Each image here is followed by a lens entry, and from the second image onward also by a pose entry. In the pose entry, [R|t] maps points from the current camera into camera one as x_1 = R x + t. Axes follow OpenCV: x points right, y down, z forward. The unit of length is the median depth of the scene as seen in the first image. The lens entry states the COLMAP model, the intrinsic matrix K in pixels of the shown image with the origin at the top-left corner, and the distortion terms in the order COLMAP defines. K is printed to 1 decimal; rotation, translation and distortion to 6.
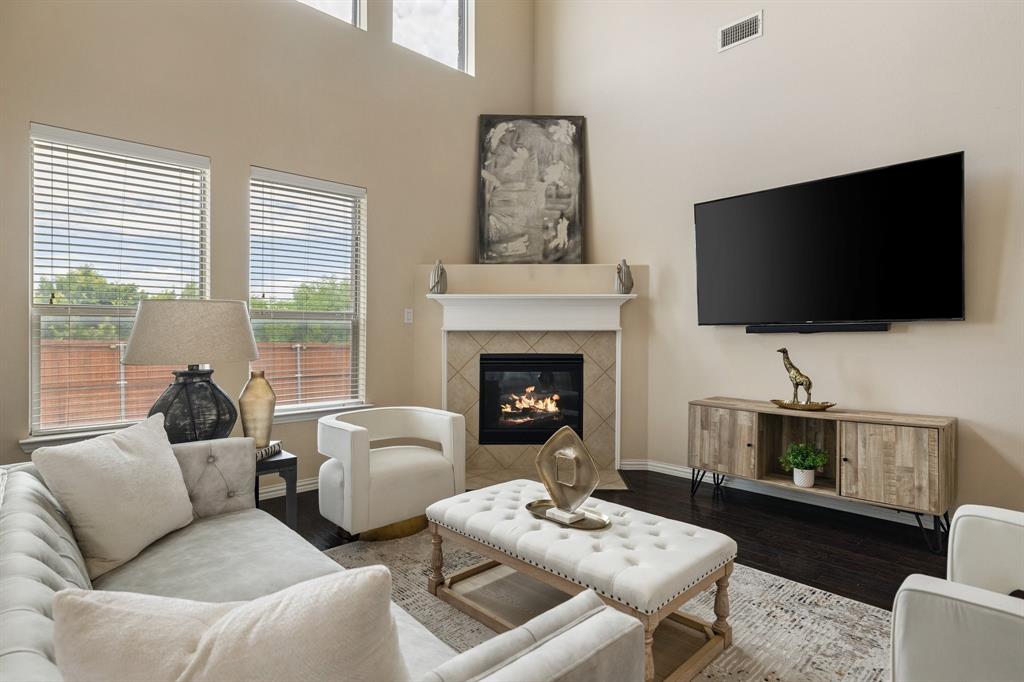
lens RADIAL K [[544.3, 0, 556.5], [0, 544.3, 320.7], [0, 0, 1]] dist [0.001687, -0.001283]
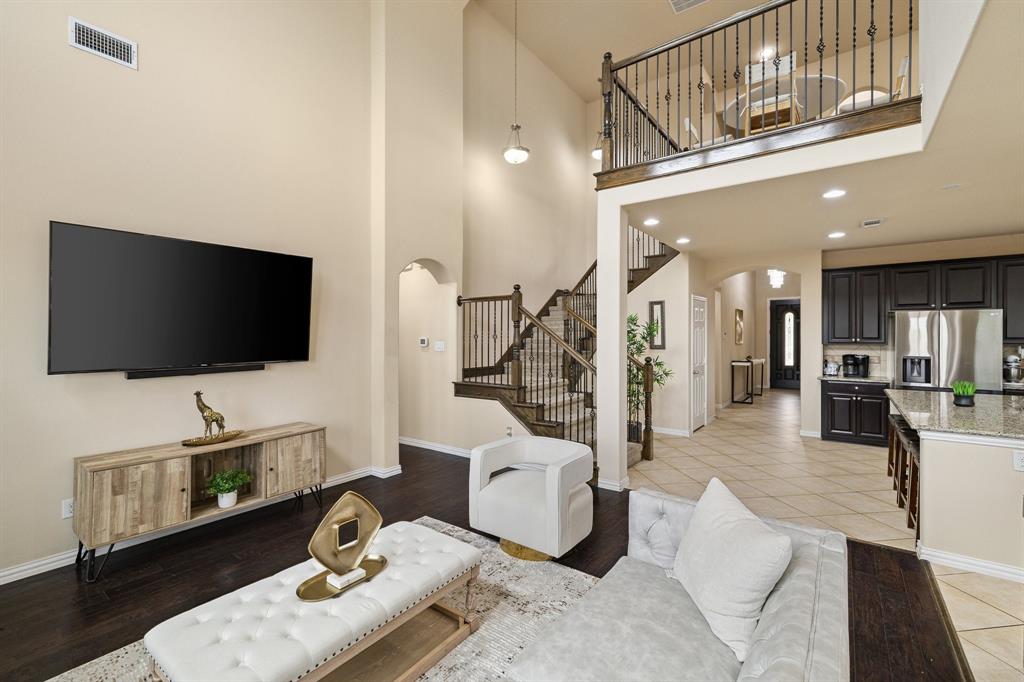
lens RADIAL K [[438.6, 0, 501.5], [0, 438.6, 335.2], [0, 0, 1]] dist [-0.010083, 0.000939]
pose [[-0.124008, 0.006158, 0.992262, -0.373120], [-0.018716, 0.999788, -0.008544, -0.046831], [-0.992105, -0.019630, -0.123867, 0.354976]]
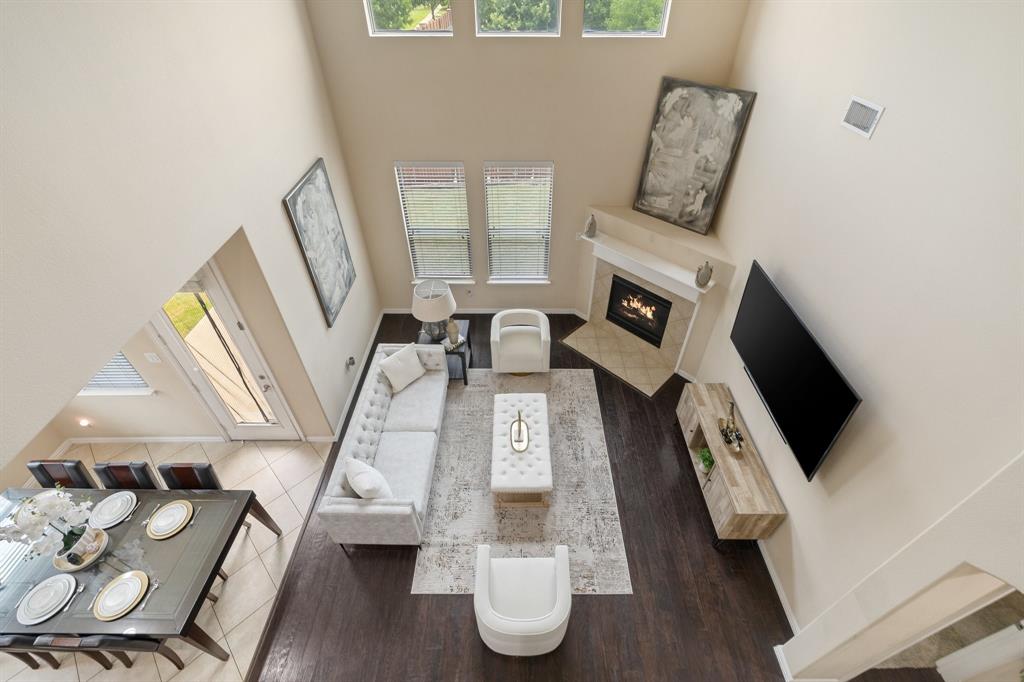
lens RADIAL K [[438.6, 0, 511.9], [0, 438.6, 343.2], [0, 0, 1]] dist [-0.010083, 0.000939]
pose [[0.700984, 0.469928, -0.536460, 0.390361], [0.011723, 0.744517, 0.667500, -0.584216], [0.713081, -0.474196, 0.516386, 0.051814]]
